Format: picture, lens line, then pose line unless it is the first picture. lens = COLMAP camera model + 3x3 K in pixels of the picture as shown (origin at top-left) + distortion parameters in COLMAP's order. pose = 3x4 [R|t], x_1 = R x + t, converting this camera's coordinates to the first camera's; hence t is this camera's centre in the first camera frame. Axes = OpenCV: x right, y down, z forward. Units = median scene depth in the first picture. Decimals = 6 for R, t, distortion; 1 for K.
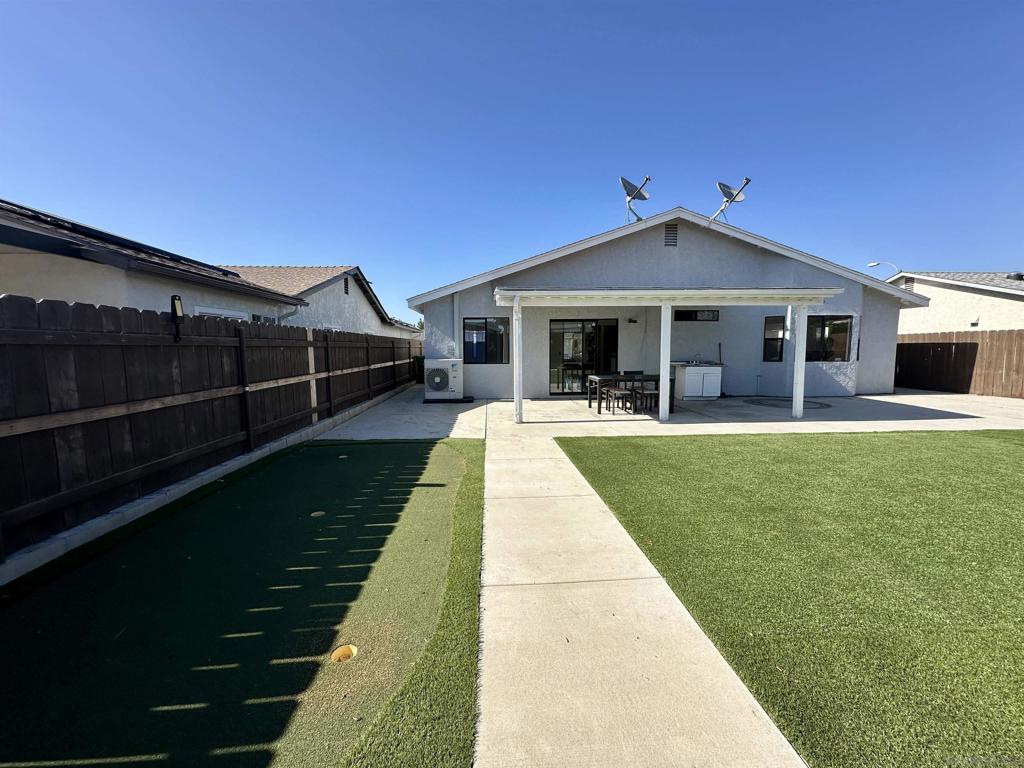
lens RADIAL K [[407.5, 0, 507.3], [0, 407.5, 383.8], [0, 0, 1]] dist [-0.008826, 0.001189]
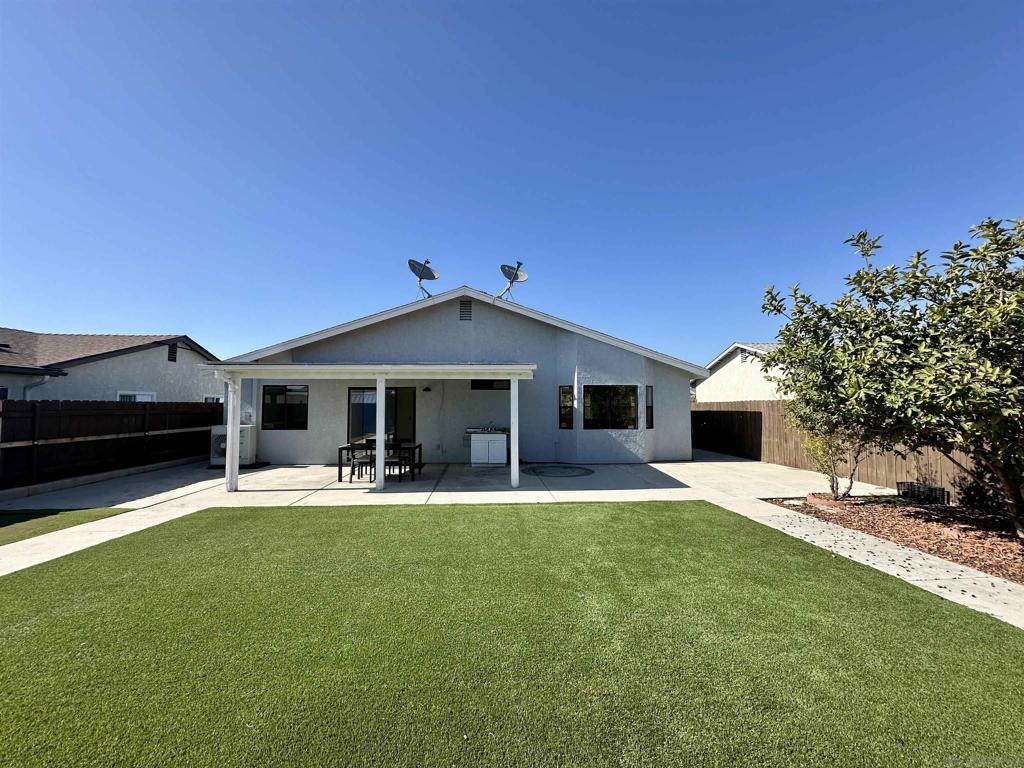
lens RADIAL K [[407.5, 0, 514.8], [0, 407.5, 383.5], [0, 0, 1]] dist [-0.008826, 0.001189]
pose [[0.999776, 0.006737, 0.020061, 0.534063], [-0.003784, 0.989608, -0.143740, -0.021190], [-0.020820, 0.143632, 0.989412, -0.043285]]
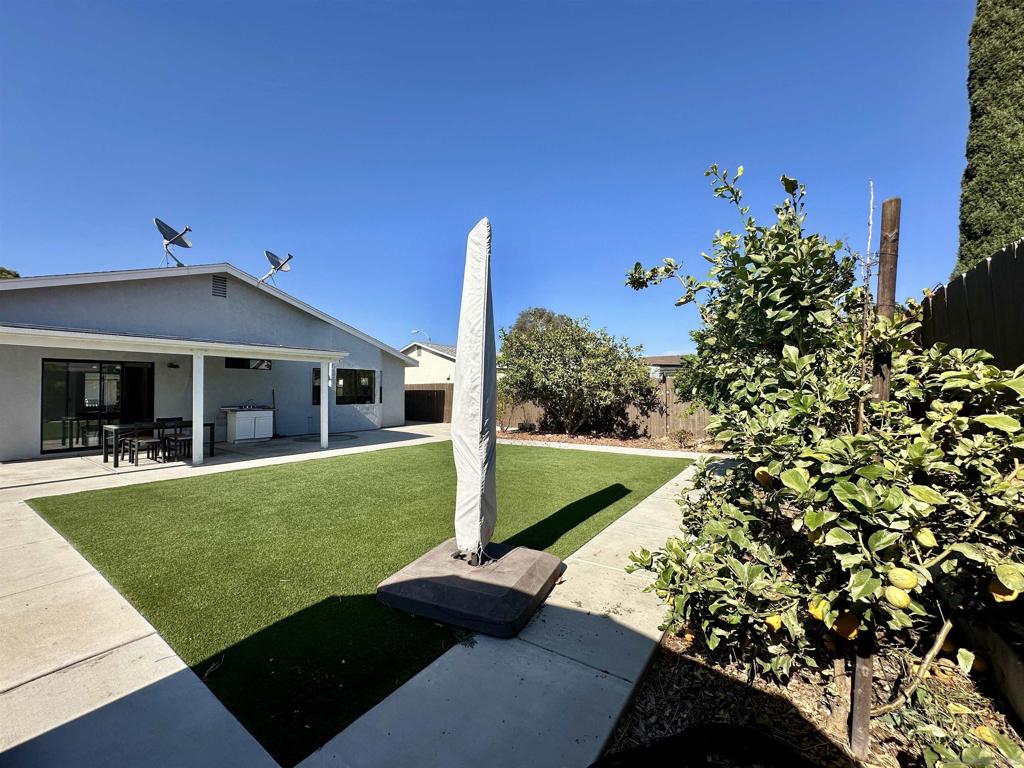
lens RADIAL K [[407.5, 0, 515.0], [0, 407.5, 385.7], [0, 0, 1]] dist [-0.008826, 0.001189]
pose [[0.601695, 0.015670, 0.798573, 0.031926], [0.066415, 0.995364, -0.069573, 0.012425], [-0.795960, 0.094899, 0.597864, -0.215712]]
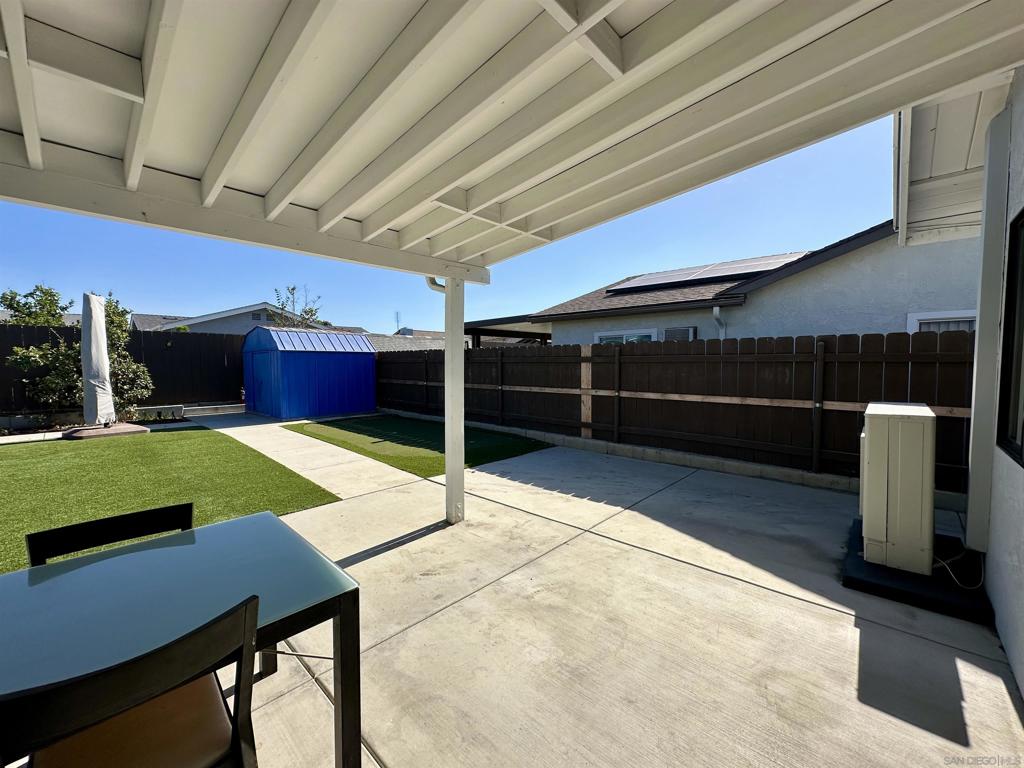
lens RADIAL K [[407.5, 0, 511.8], [0, 407.5, 382.3], [0, 0, 1]] dist [-0.008826, 0.001189]
pose [[-0.723962, 0.043698, -0.688454, 0.224440], [-0.052357, 0.991632, 0.117999, -0.096765], [0.687850, 0.121473, -0.715617, 1.026647]]
